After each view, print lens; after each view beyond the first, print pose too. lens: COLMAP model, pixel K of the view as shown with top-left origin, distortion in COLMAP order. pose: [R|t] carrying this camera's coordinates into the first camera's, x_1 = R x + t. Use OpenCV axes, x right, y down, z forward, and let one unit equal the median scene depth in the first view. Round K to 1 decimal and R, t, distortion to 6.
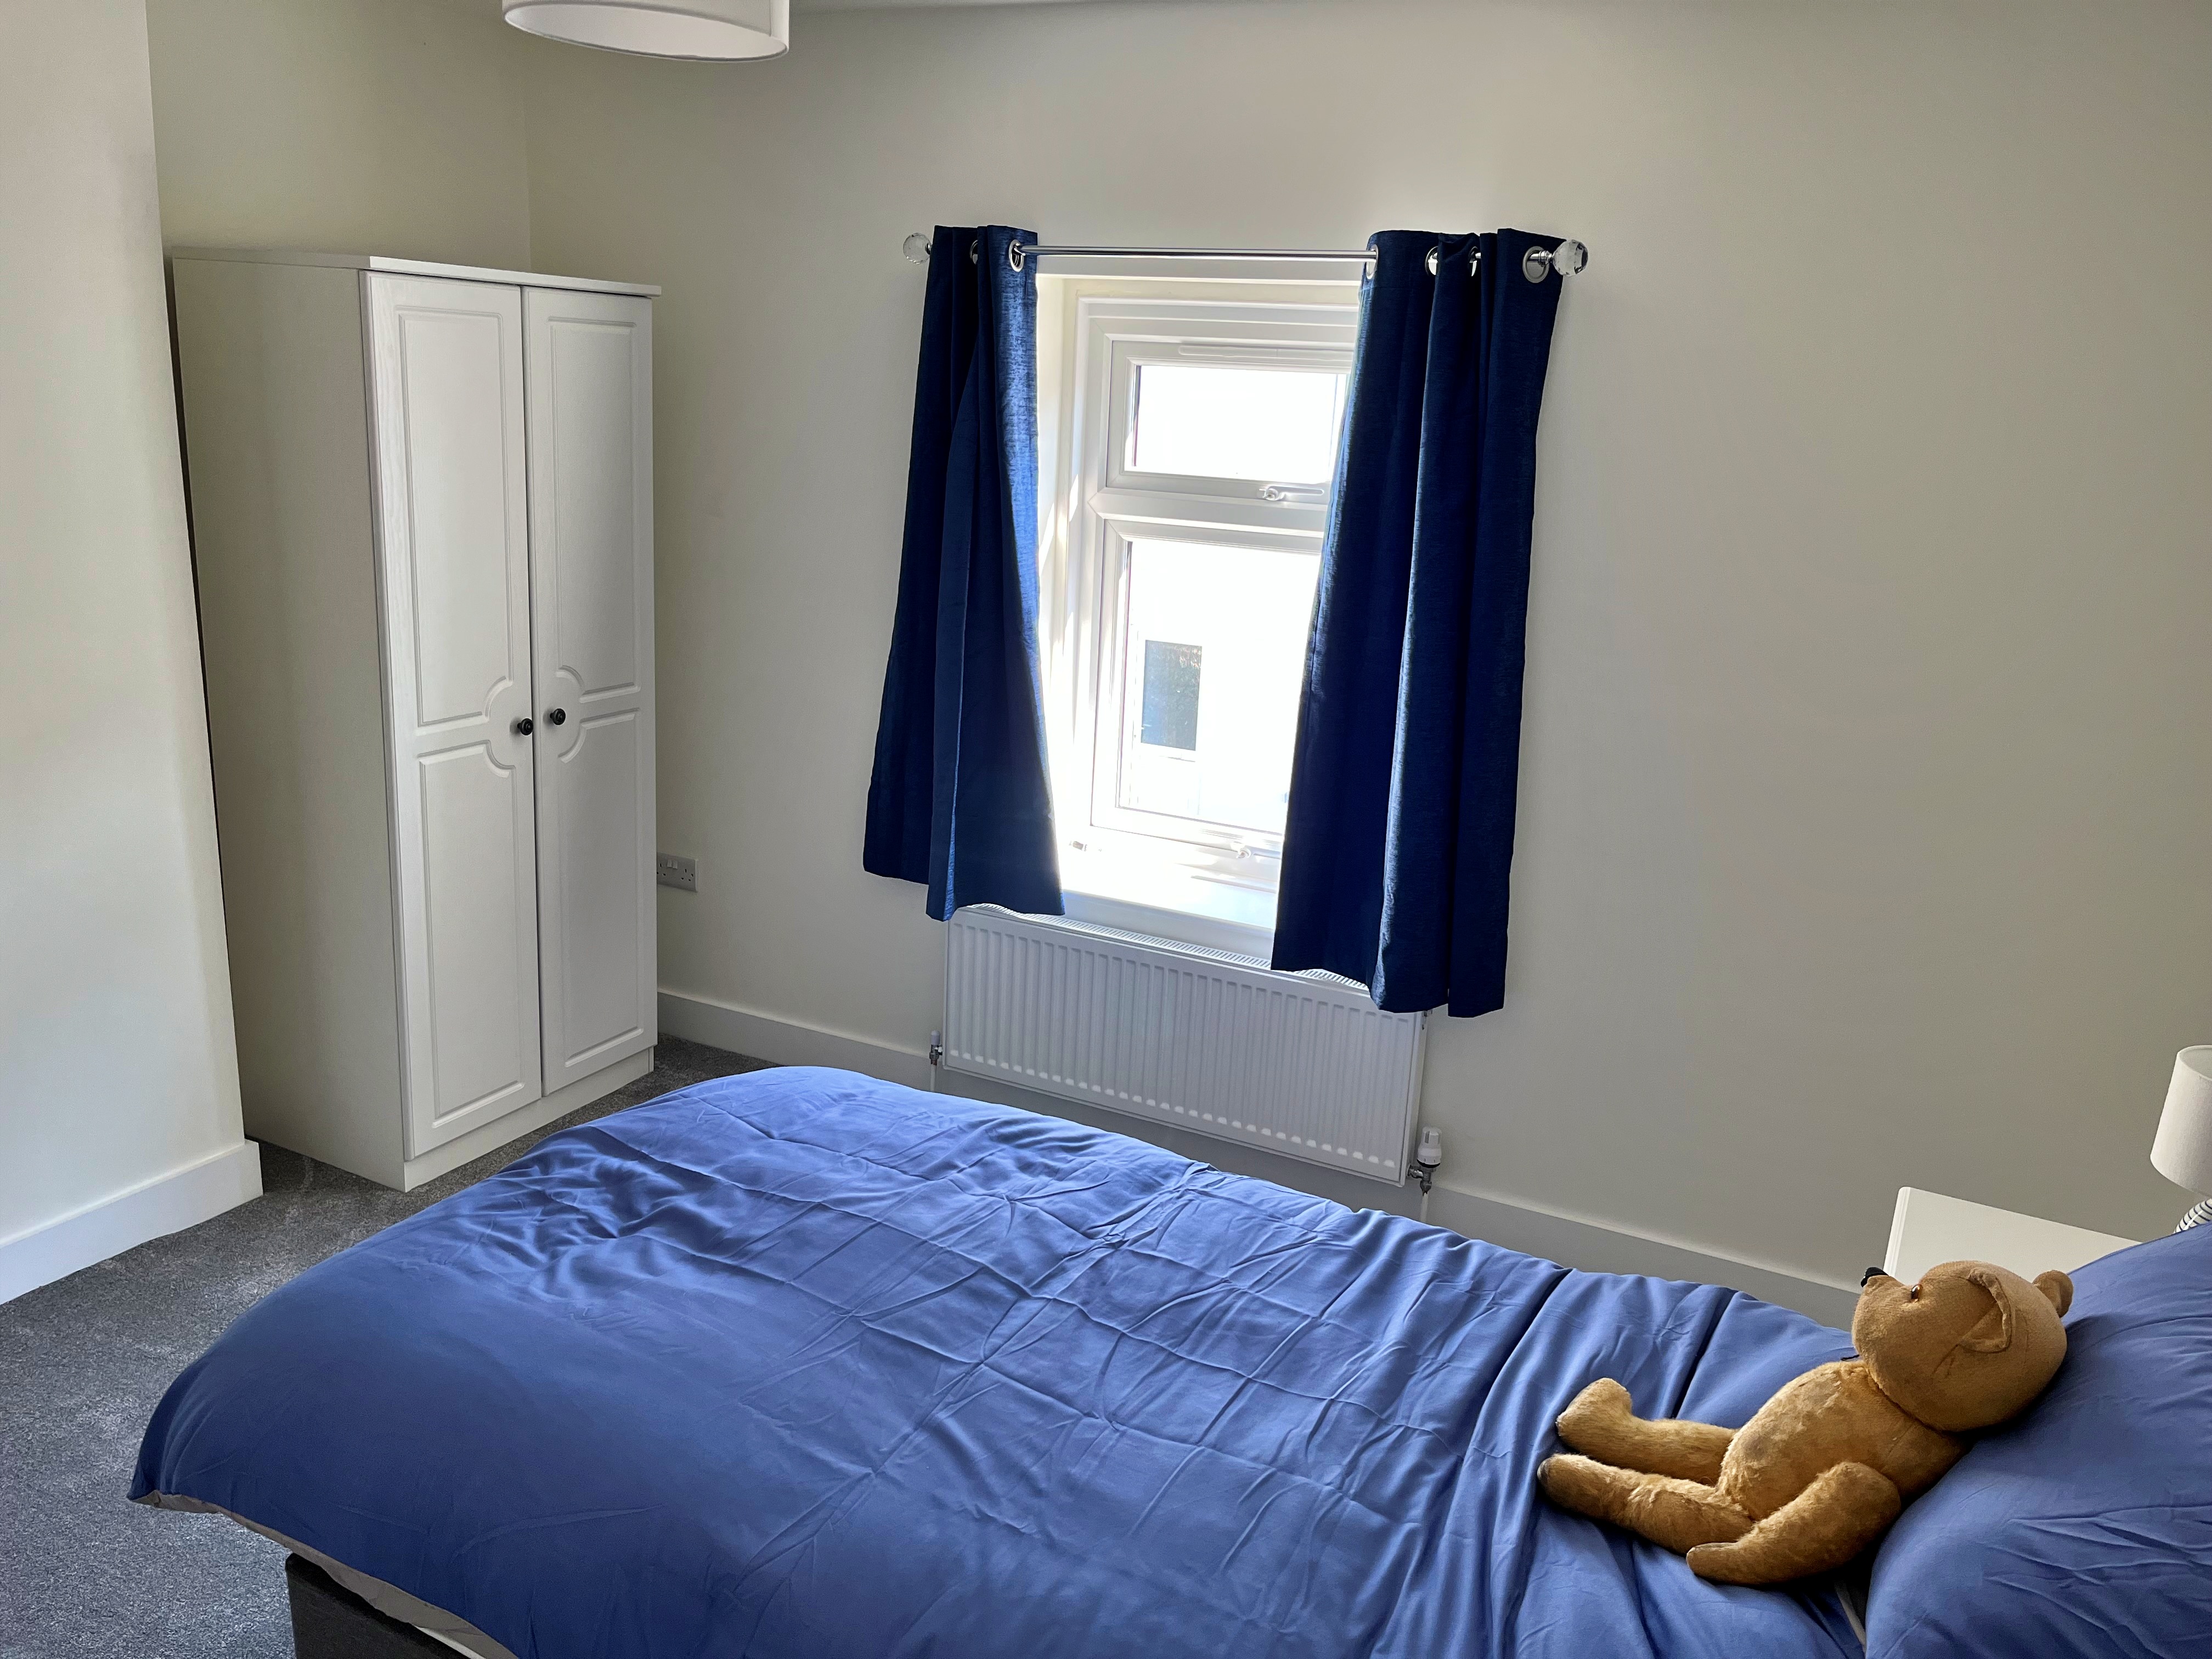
lens RADIAL K [[1673.1, 0, 1105.4], [0, 1673.1, 826.0], [0, 0, 1]] dist [0.033663, -0.012201]
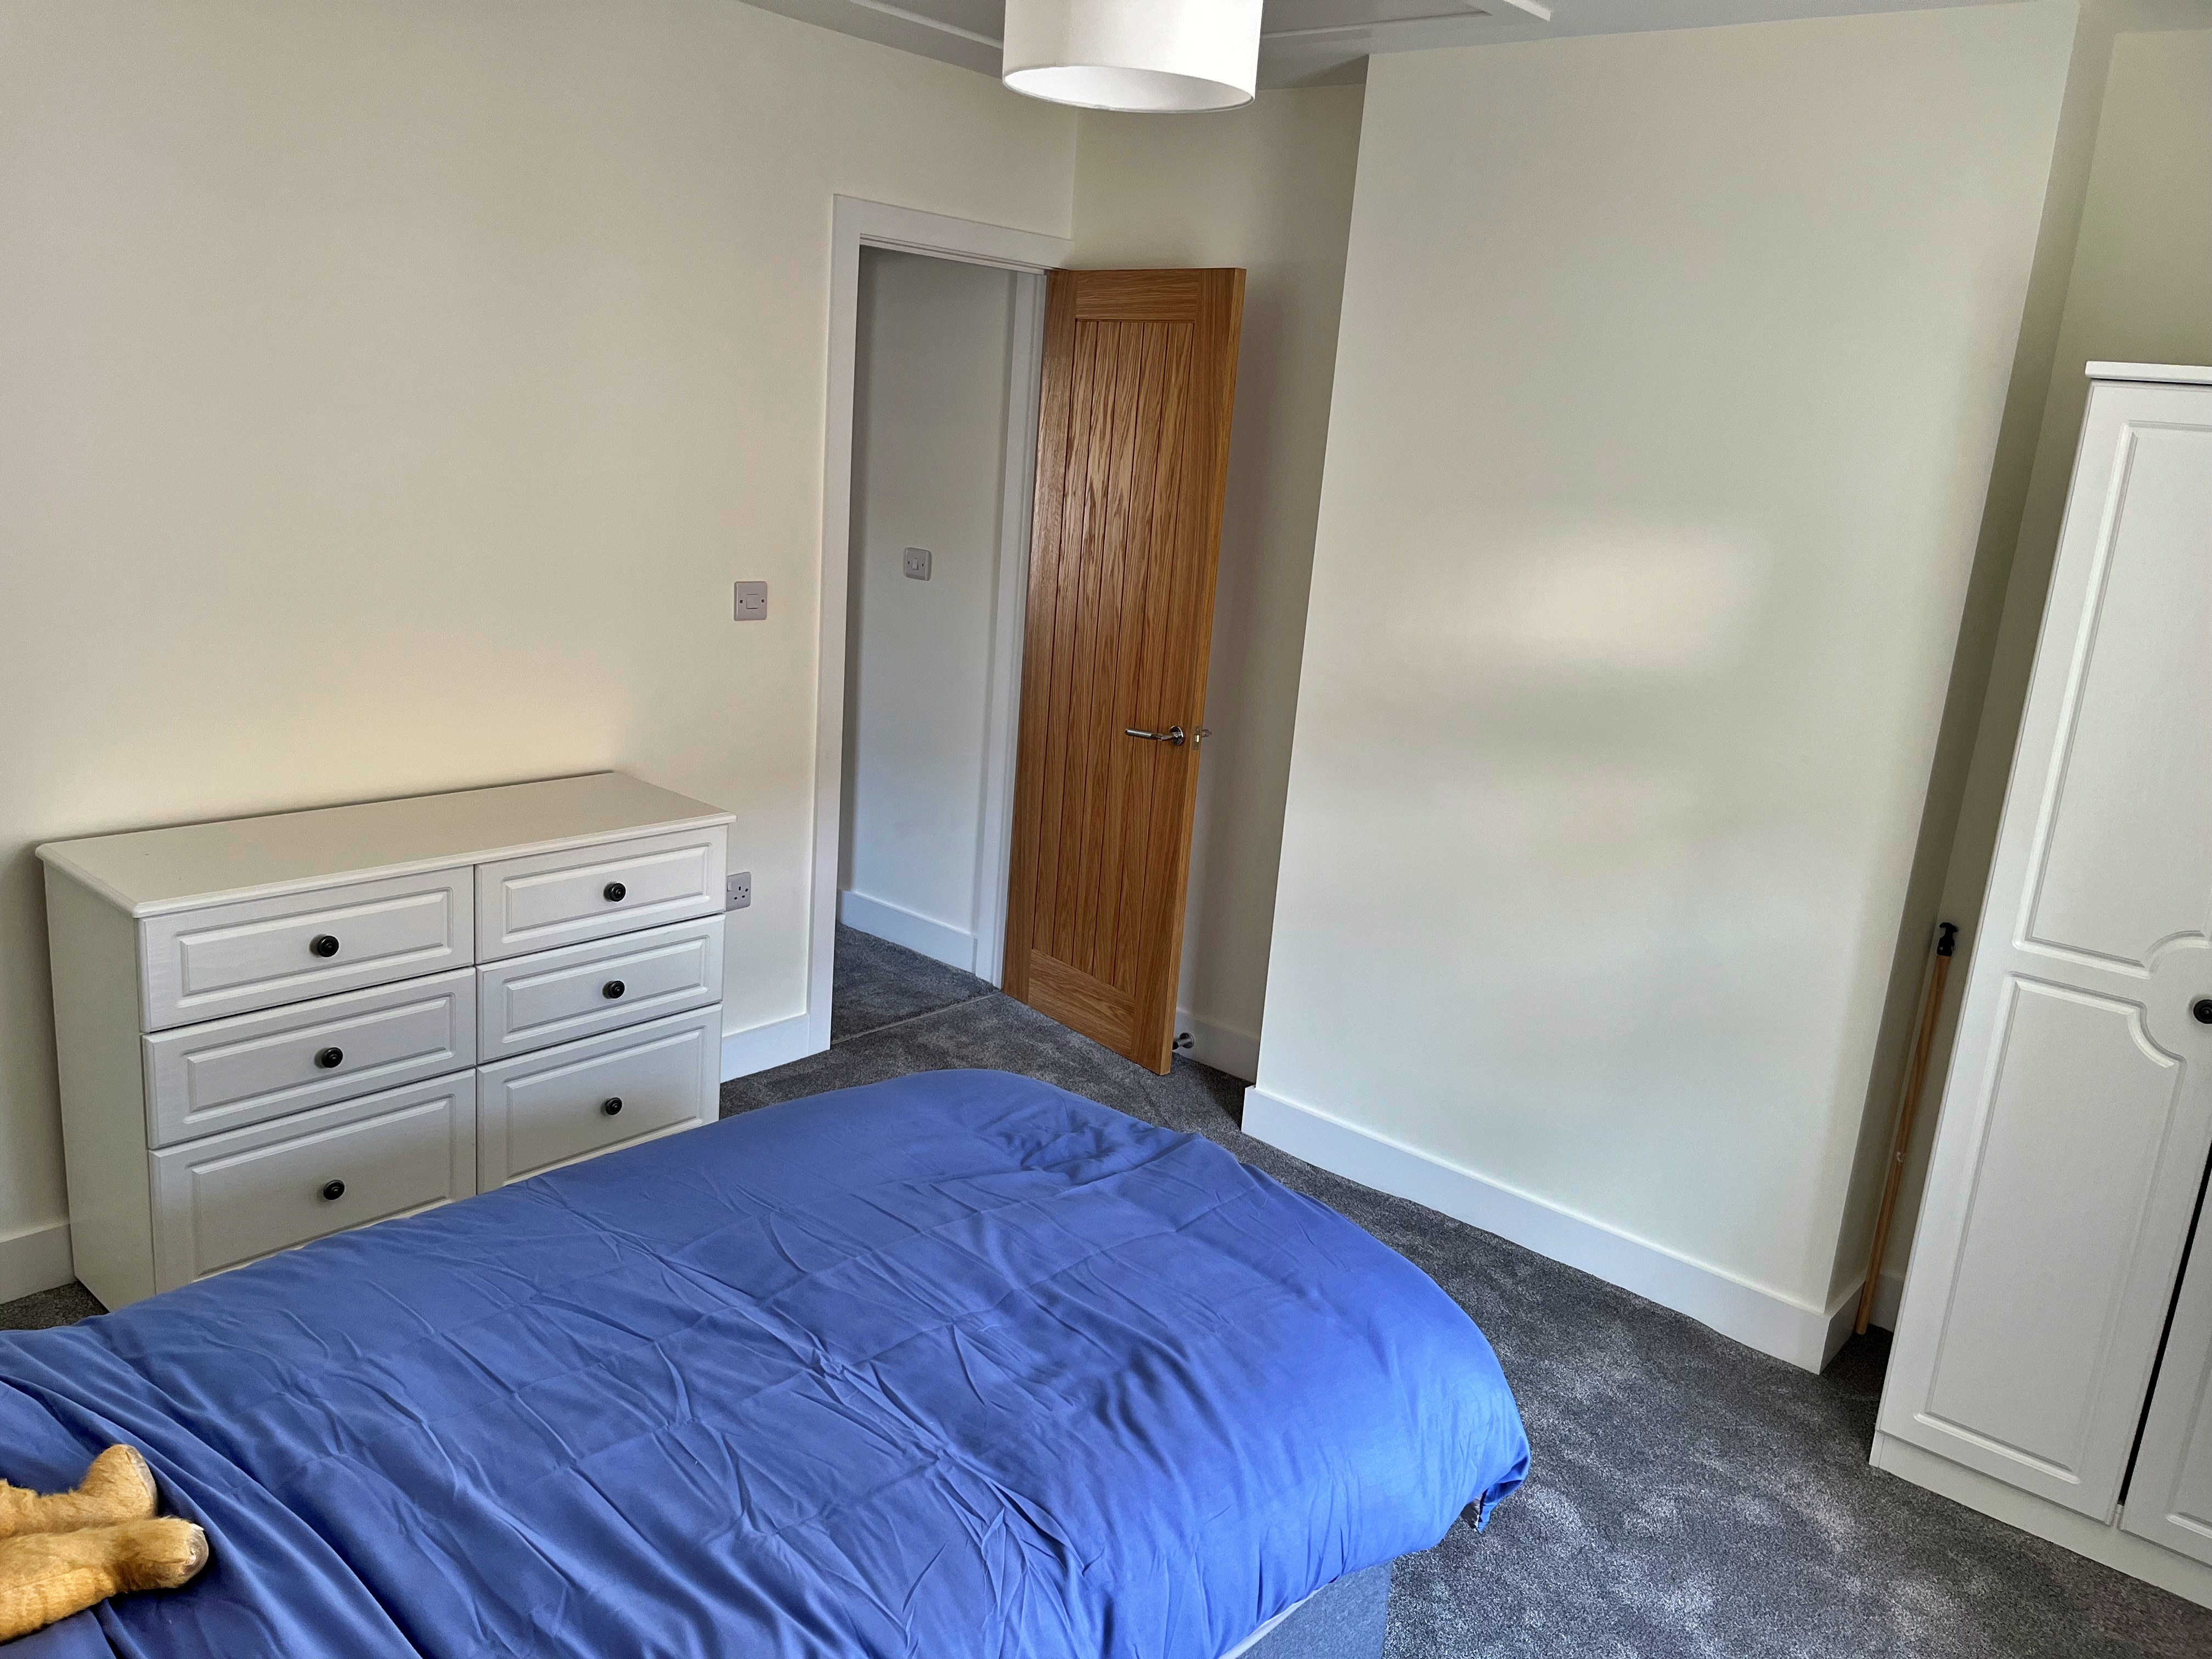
lens RADIAL K [[1673.1, 0, 1103.1], [0, 1673.1, 829.5], [0, 0, 1]] dist [0.033663, -0.012201]
pose [[-0.238458, 0.166639, -0.956749, 0.681441], [-0.332514, 0.911613, 0.241653, -0.232884], [0.912454, 0.375756, -0.161971, 1.068721]]
